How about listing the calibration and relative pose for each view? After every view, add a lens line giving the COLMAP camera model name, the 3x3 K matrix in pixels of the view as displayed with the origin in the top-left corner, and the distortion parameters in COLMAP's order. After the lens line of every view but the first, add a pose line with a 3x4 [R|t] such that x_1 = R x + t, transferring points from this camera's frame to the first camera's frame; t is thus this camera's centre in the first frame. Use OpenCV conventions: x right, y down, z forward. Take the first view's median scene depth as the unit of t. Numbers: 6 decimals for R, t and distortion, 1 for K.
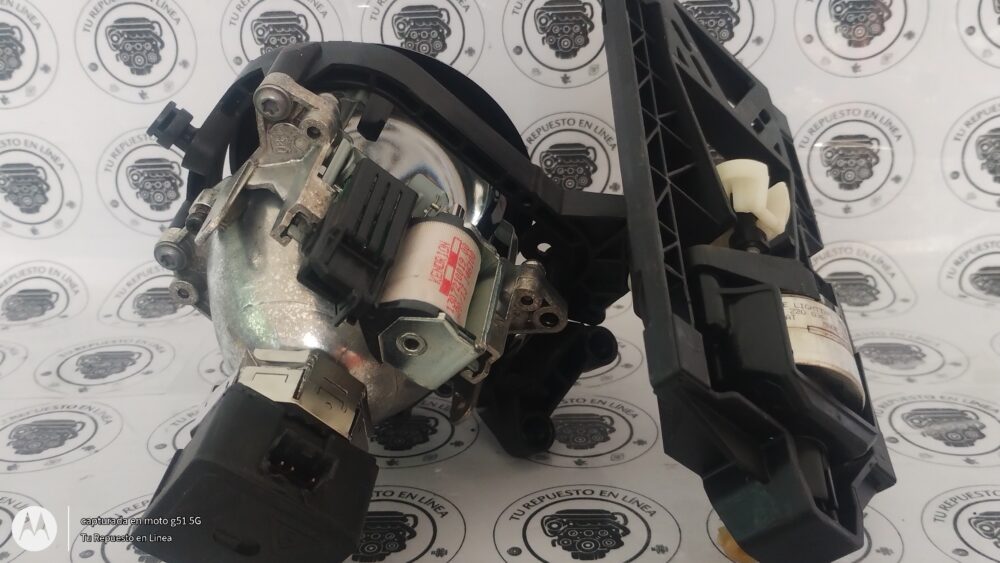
lens RADIAL K [[1034.7, 0, 500.0], [0, 1034.7, 281.5], [0, 0, 1]] dist [0.018164, -0.005125]
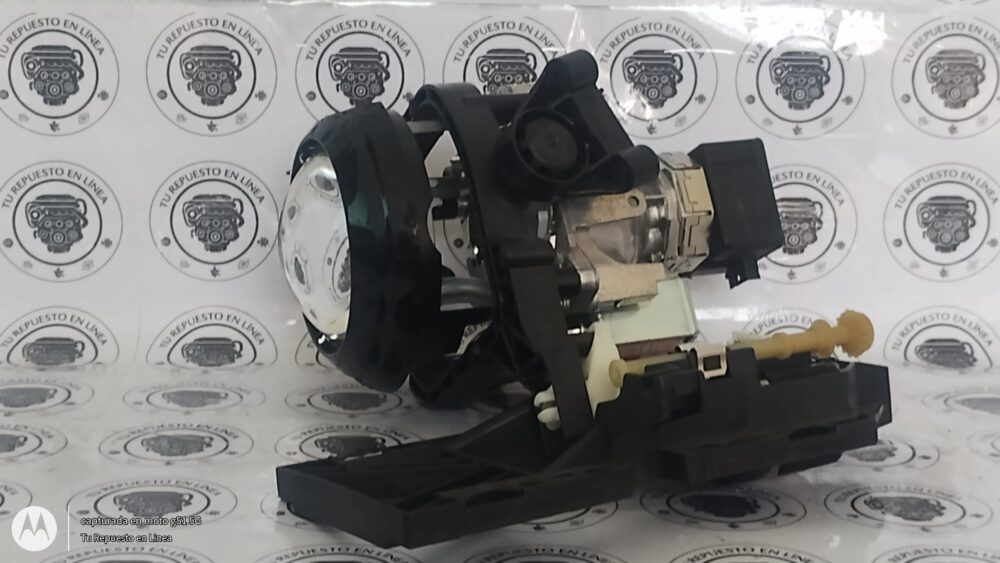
lens RADIAL K [[1789.0, 0, 500.0], [0, 1789.0, 281.5], [0, 0, 1]] dist [0.041724, -0.177805]
pose [[0.994426, 0.037137, 0.098679, -0.102902], [-0.022236, 0.988735, -0.148015, 0.194362], [-0.103064, 0.144996, 0.984050, -0.628237]]
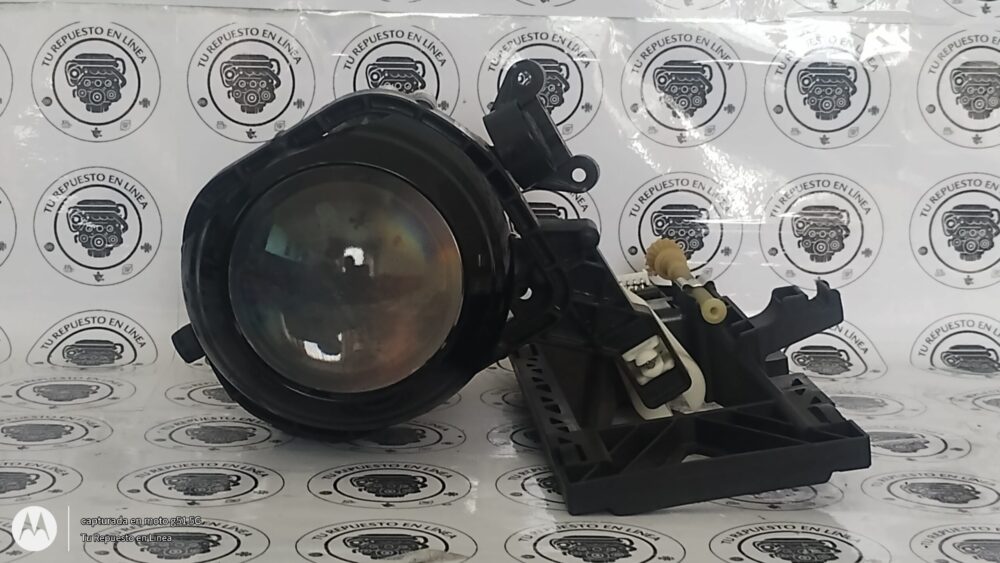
lens RADIAL K [[1789.0, 0, 500.0], [0, 1789.0, 281.5], [0, 0, 1]] dist [0.041724, -0.177805]
pose [[0.994130, 0.044355, 0.098684, -0.136945], [-0.025212, 0.981964, -0.187382, 0.261561], [-0.105215, 0.183794, 0.977318, -0.641831]]
